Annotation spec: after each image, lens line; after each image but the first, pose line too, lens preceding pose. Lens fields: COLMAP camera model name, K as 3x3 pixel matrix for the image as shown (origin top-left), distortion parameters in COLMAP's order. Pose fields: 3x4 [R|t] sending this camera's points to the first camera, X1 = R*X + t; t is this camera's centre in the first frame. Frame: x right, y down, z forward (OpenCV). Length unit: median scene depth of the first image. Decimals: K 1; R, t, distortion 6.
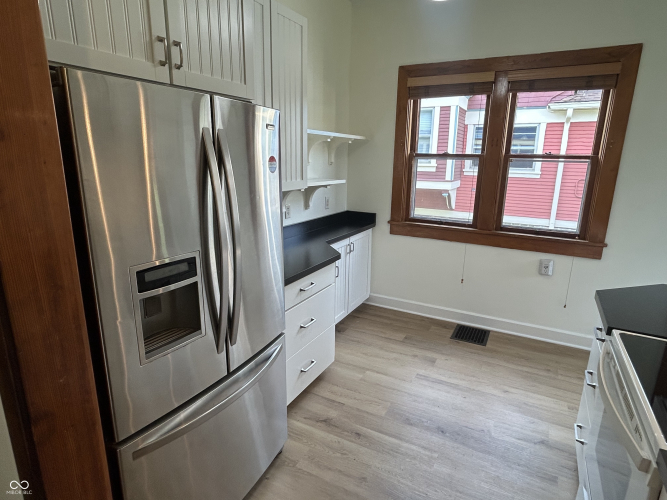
lens RADIAL K [[384.0, 0, 333.5], [0, 384.0, 250.0], [0, 0, 1]] dist [0.002713, 0.003771]
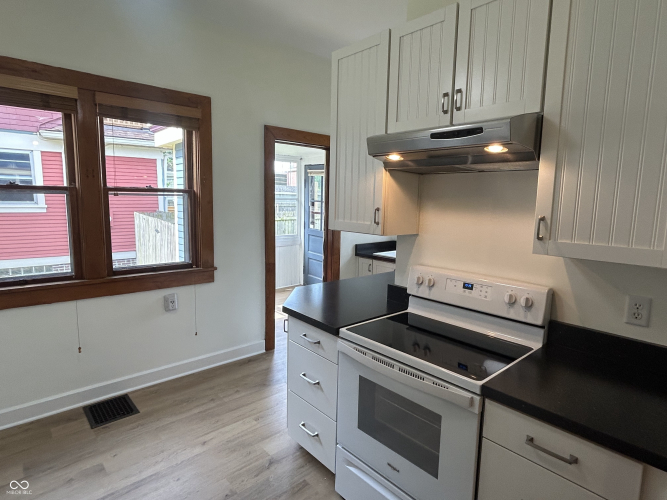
lens RADIAL K [[384.0, 0, 333.5], [0, 384.0, 250.0], [0, 0, 1]] dist [0.002713, 0.003771]
pose [[0.346741, -0.141813, 0.927179, -0.190029], [0.213930, 0.974407, 0.069032, -0.064127], [-0.913239, 0.174415, 0.368205, 0.250048]]
